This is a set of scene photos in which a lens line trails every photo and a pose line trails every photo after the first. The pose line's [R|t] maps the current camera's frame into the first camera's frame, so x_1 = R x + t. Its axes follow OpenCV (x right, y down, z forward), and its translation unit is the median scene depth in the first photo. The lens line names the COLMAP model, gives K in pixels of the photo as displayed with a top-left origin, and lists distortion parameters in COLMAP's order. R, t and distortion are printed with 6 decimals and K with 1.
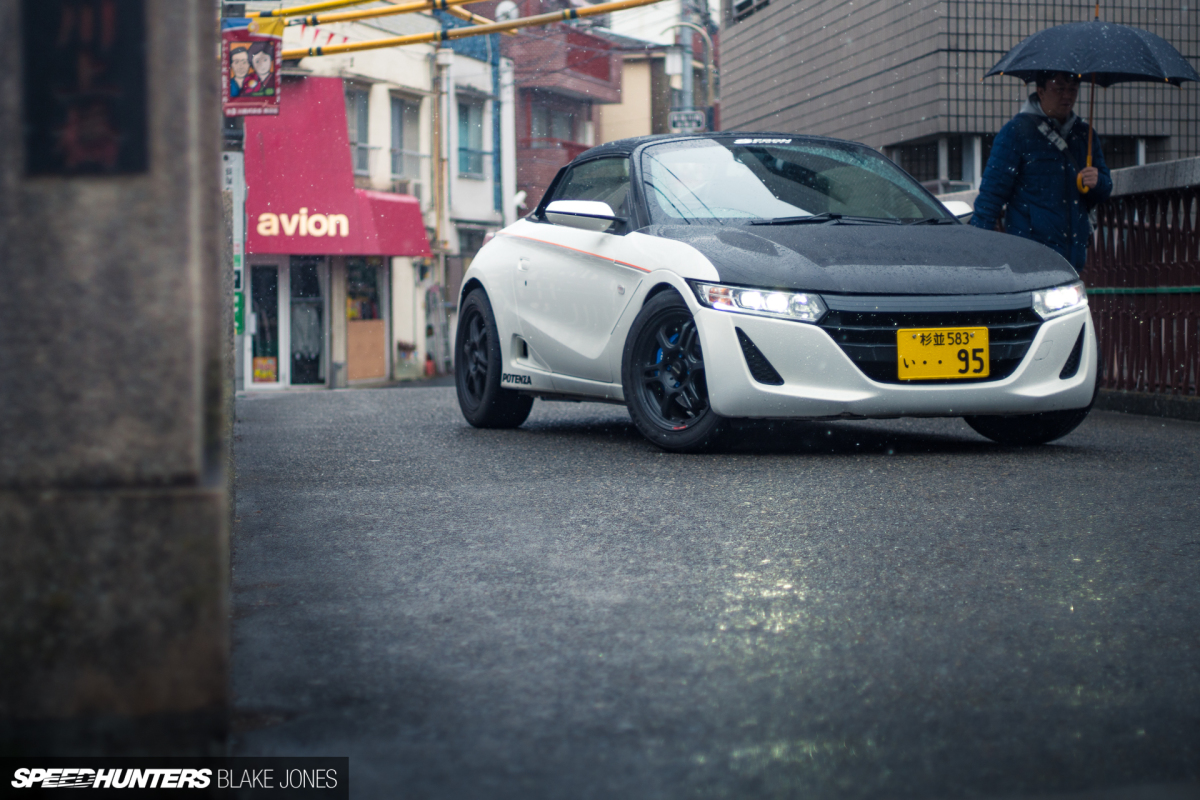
lens RADIAL K [[2689.9, 0, 600.0], [0, 2689.9, 400.0], [0, 0, 1]] dist [-0.066719, 0.088942]
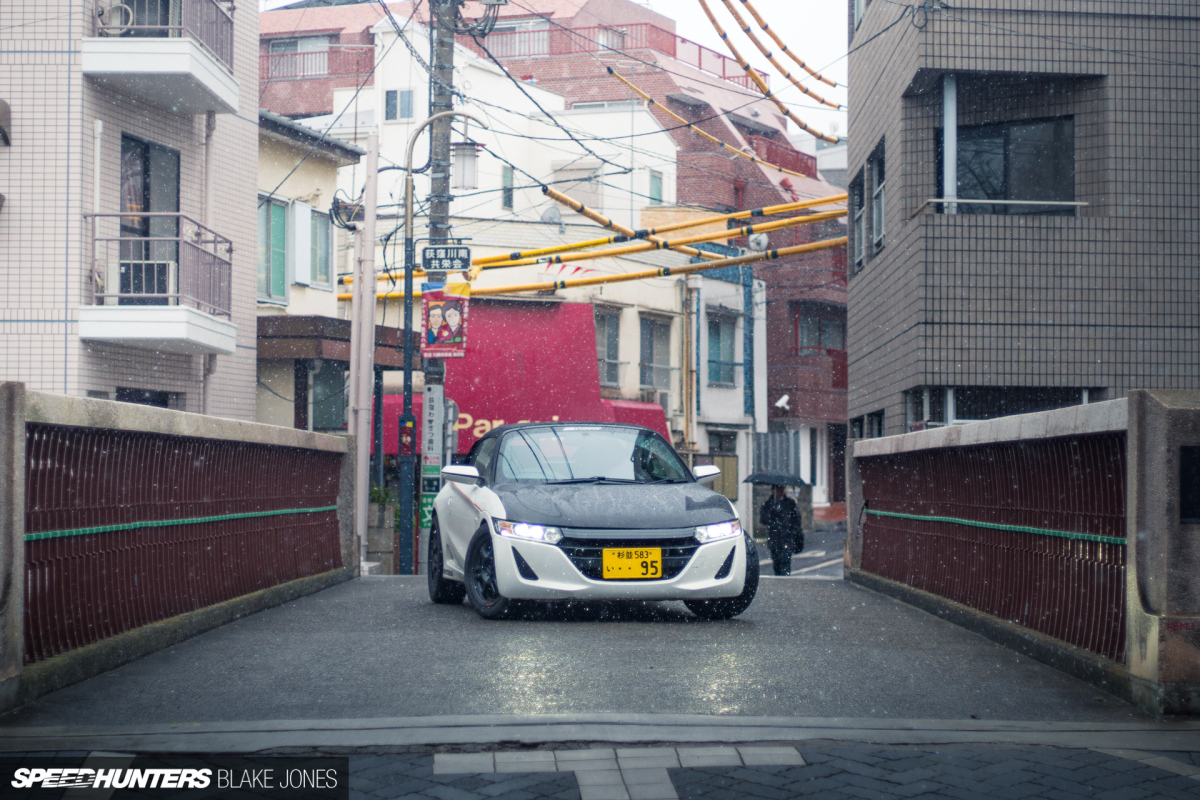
lens RADIAL K [[2689.9, 0, 600.0], [0, 2689.9, 400.0], [0, 0, 1]] dist [-0.066719, 0.088942]
pose [[0.989544, 0.006510, -0.144084, 0.129185], [-0.016094, 0.997726, -0.065452, -0.003171], [0.143331, 0.067086, 0.987398, -0.255641]]
